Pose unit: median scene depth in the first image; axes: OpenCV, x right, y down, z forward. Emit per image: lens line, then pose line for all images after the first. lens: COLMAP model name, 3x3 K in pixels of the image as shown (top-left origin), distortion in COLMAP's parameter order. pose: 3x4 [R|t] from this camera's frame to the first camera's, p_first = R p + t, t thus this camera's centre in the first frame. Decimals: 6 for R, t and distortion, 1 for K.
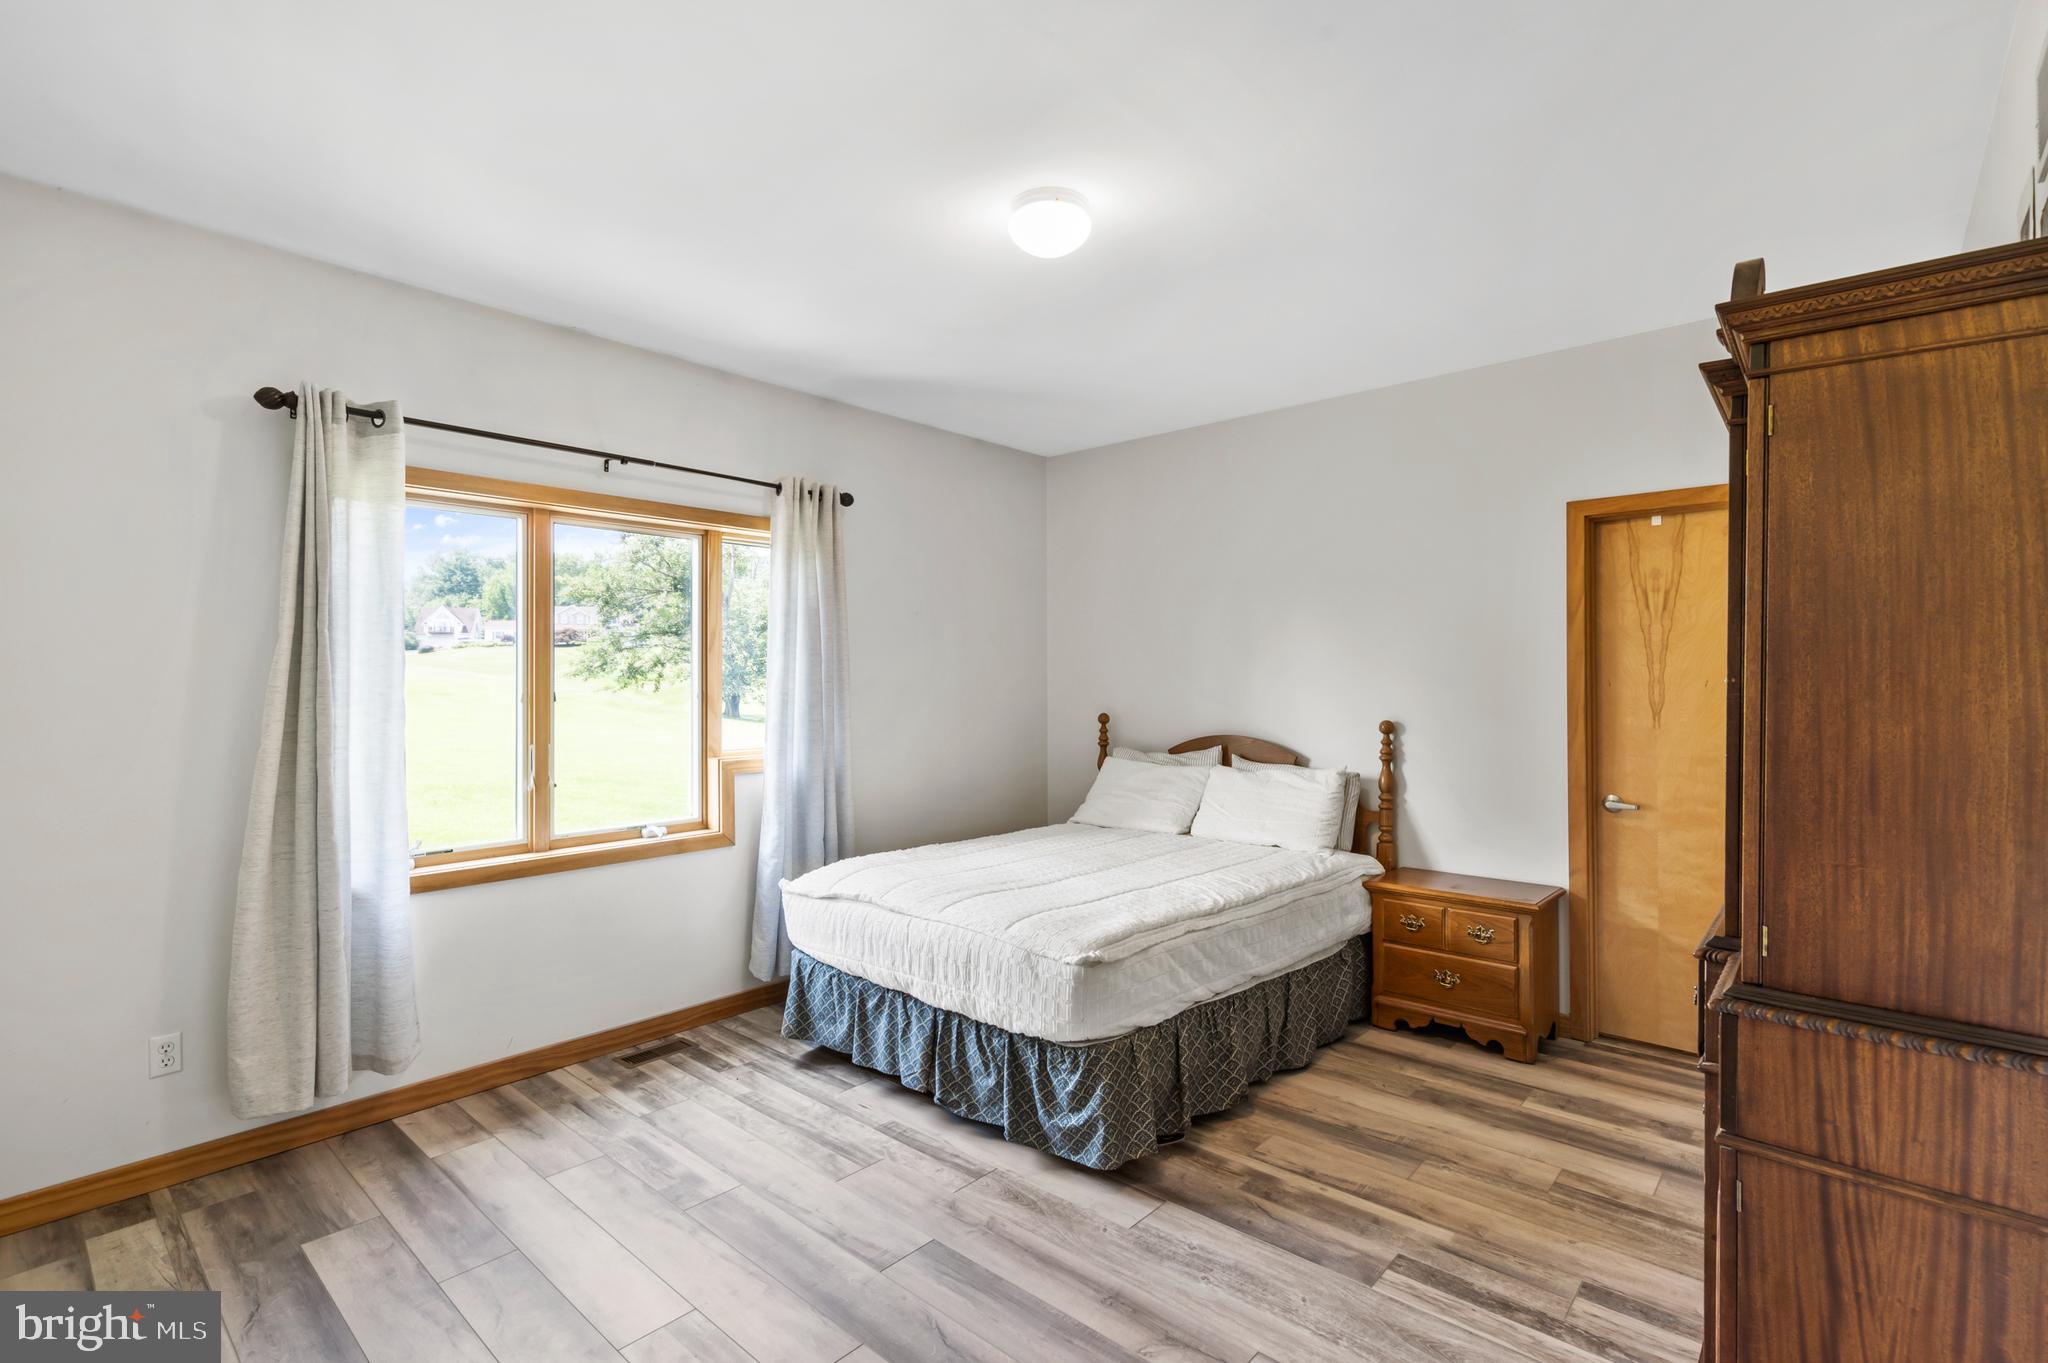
lens RADIAL K [[940.0, 0, 1039.9], [0, 940.0, 674.2], [0, 0, 1]] dist [-0.003260, 0.003415]
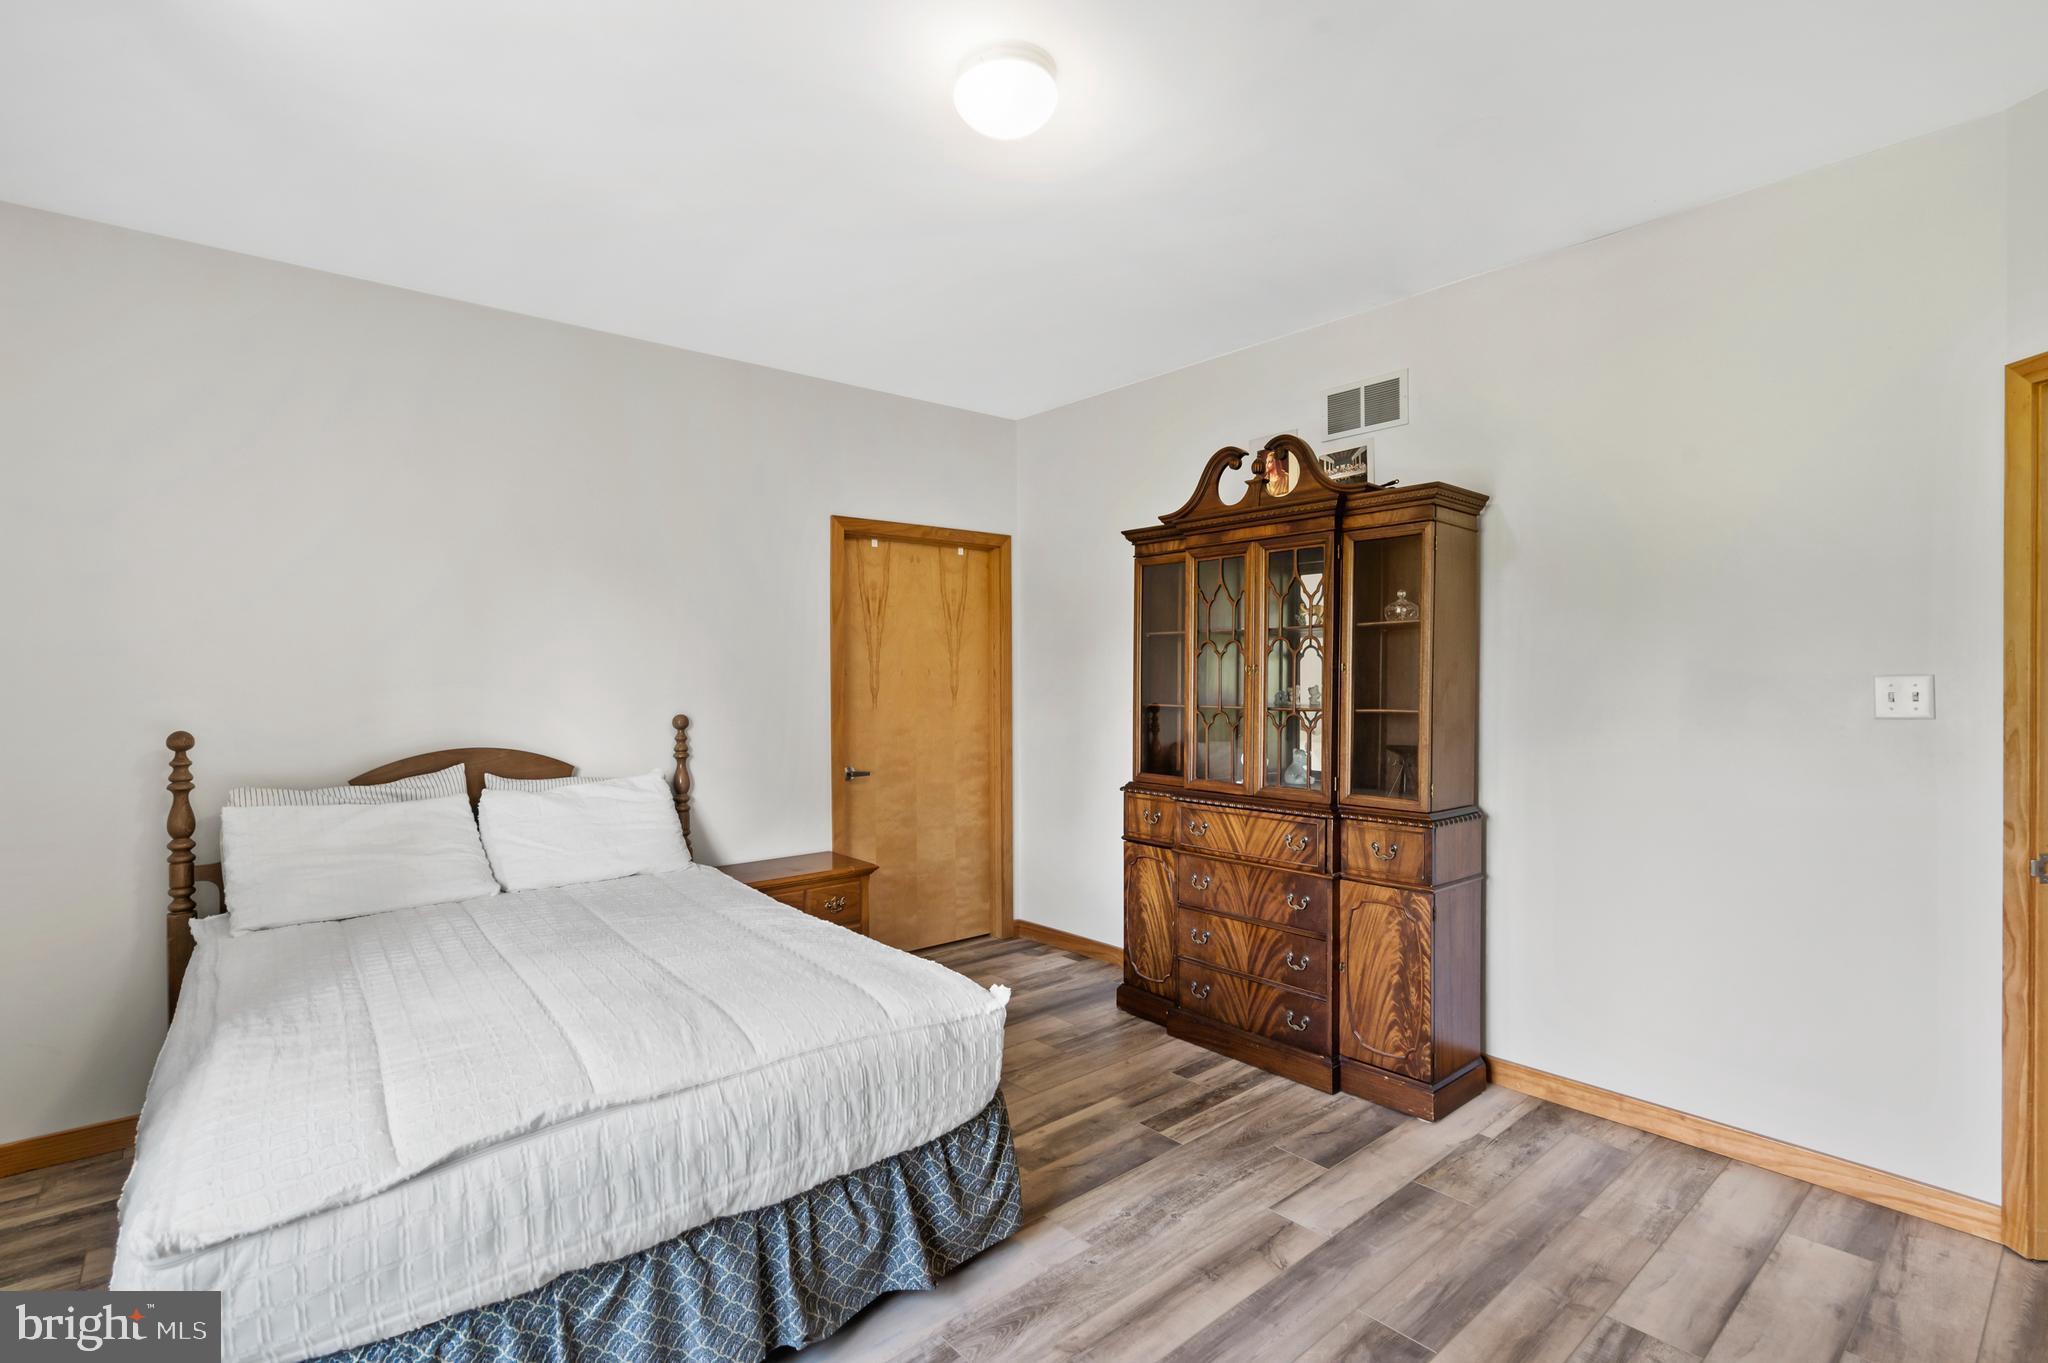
lens RADIAL K [[940.0, 0, 1015.2], [0, 940.0, 692.5], [0, 0, 1]] dist [-0.003260, 0.003415]
pose [[0.156071, -0.019869, 0.987546, -0.567883], [-0.000885, 0.999794, 0.020255, 0.010564], [-0.987745, -0.004035, 0.156021, 0.631778]]
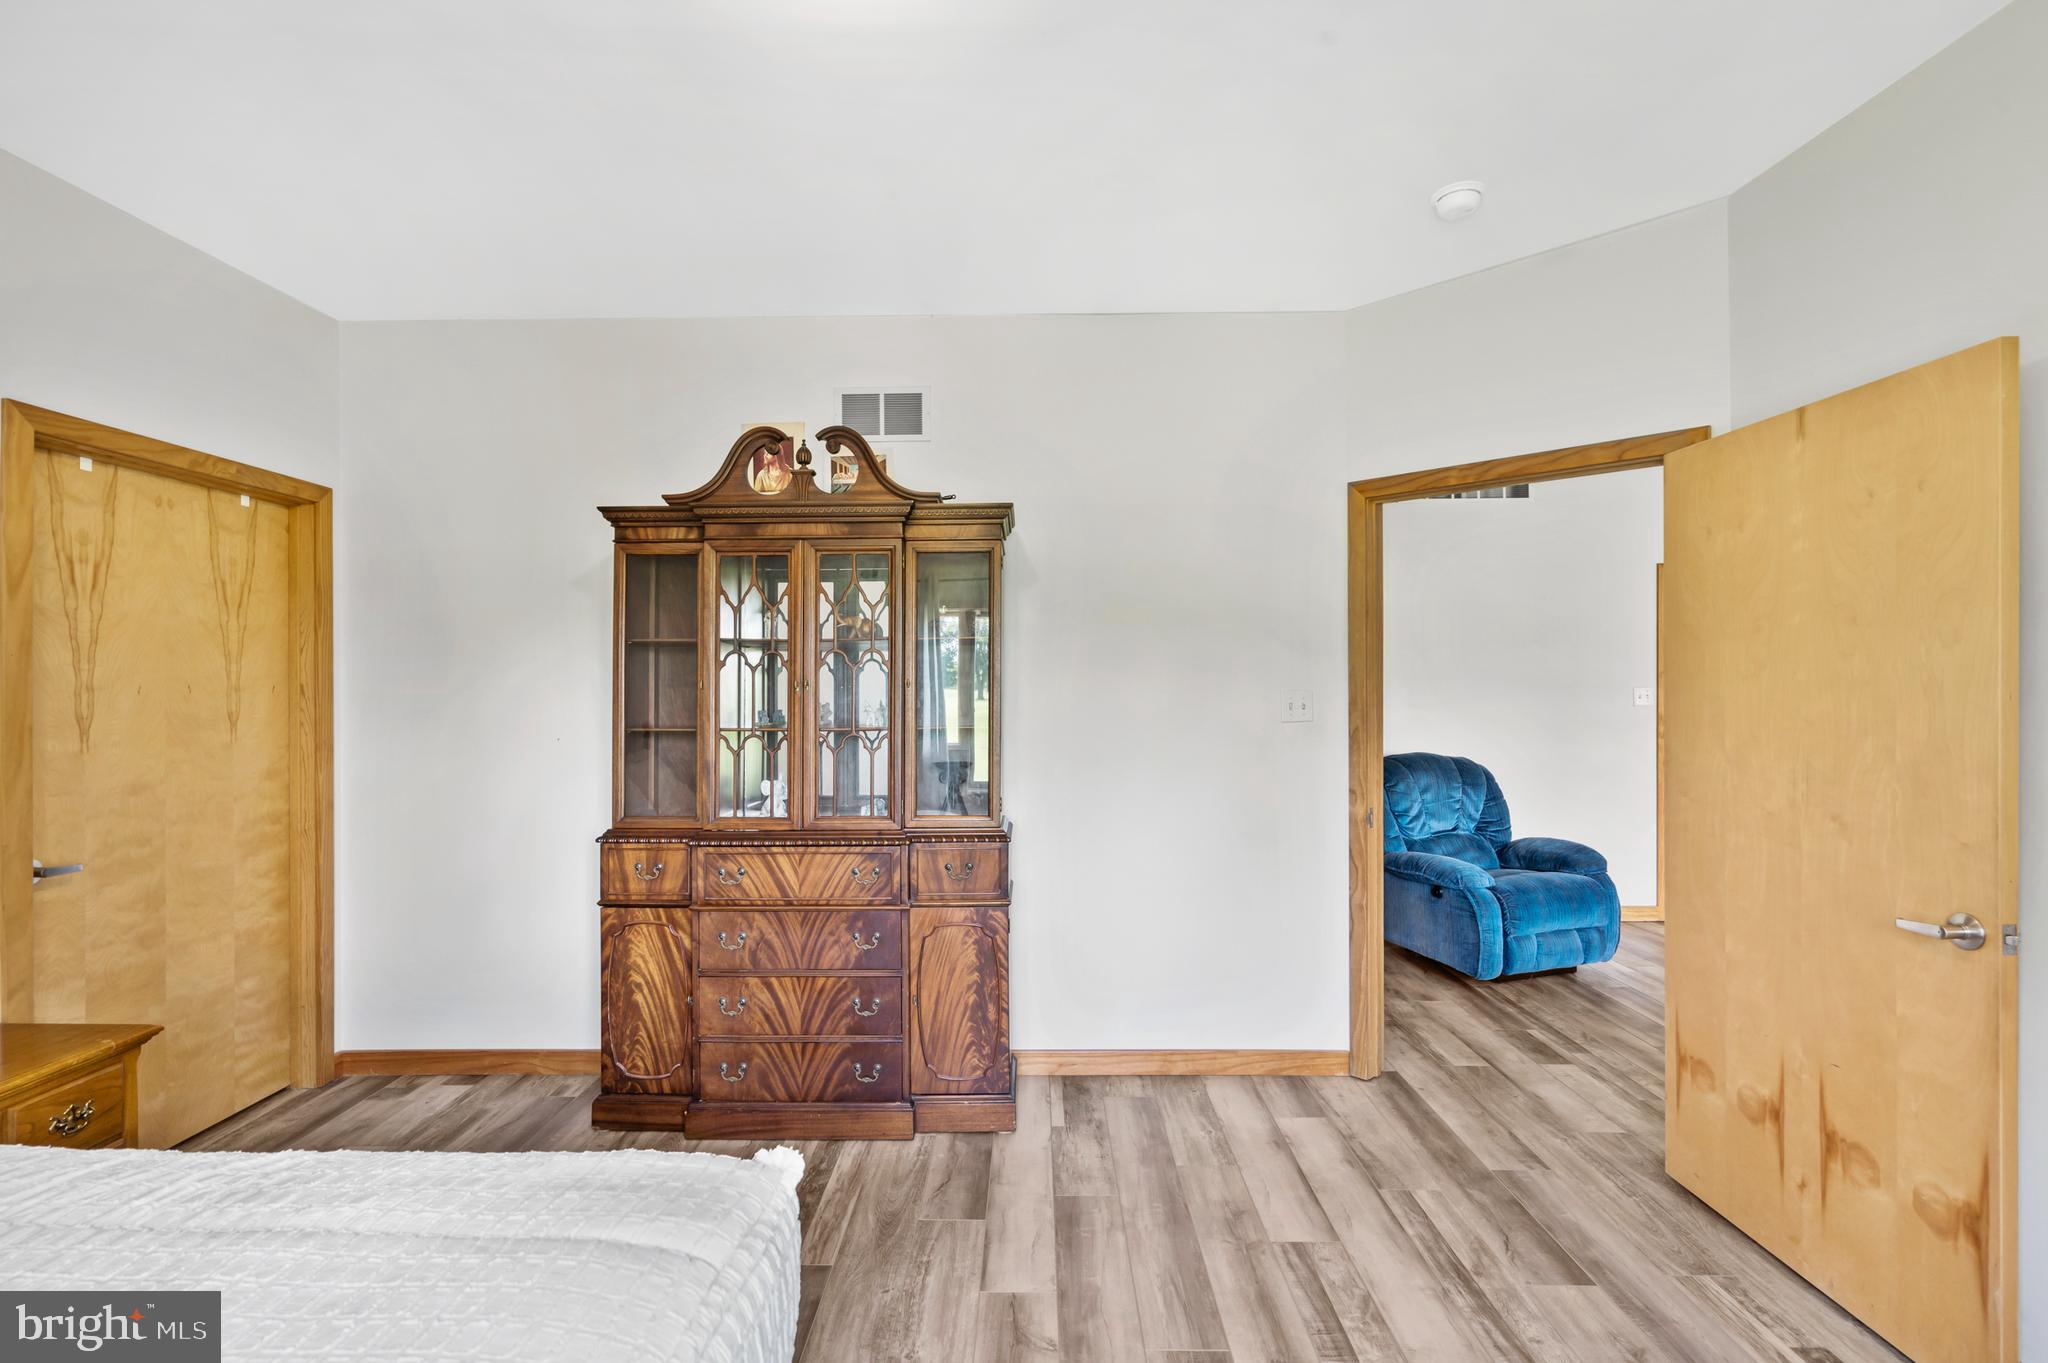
lens RADIAL K [[940.0, 0, 1010.5], [0, 940.0, 687.2], [0, 0, 1]] dist [-0.003260, 0.003415]
pose [[-0.630248, 0.002403, 0.776390, -0.356358], [0.001105, 0.999997, -0.002198, 0.010138], [-0.776393, -0.000528, -0.630249, 0.923286]]
